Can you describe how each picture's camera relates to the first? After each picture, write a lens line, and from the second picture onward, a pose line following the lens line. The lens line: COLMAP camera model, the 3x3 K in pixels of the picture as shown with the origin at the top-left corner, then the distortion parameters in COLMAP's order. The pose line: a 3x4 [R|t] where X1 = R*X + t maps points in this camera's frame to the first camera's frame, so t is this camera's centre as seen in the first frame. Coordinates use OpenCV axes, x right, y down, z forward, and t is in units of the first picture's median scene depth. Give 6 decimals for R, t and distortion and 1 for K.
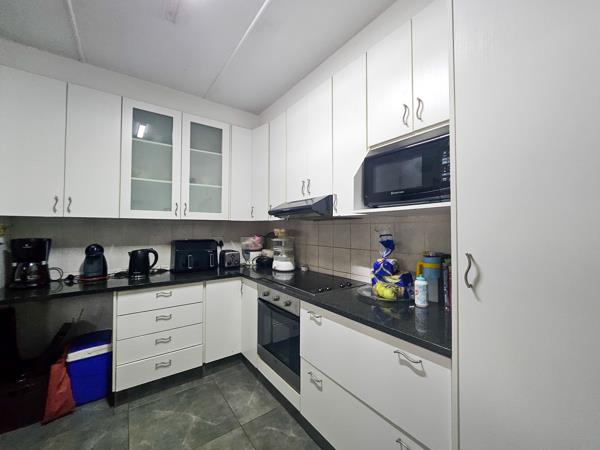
lens RADIAL K [[244.7, 0, 299.2], [0, 244.7, 223.3], [0, 0, 1]] dist [-0.001912, -0.000155]
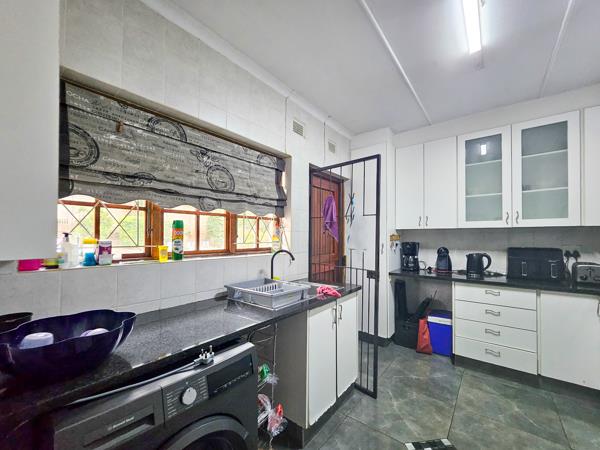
lens RADIAL K [[250.9, 0, 306.8], [0, 250.9, 232.1], [0, 0, 1]] dist [-0.003391, -0.000254]
pose [[0.296639, -0.020505, -0.954770, 0.308765], [0.018799, 0.999701, -0.015629, 0.005657], [0.954805, -0.013313, 0.296936, -0.178552]]
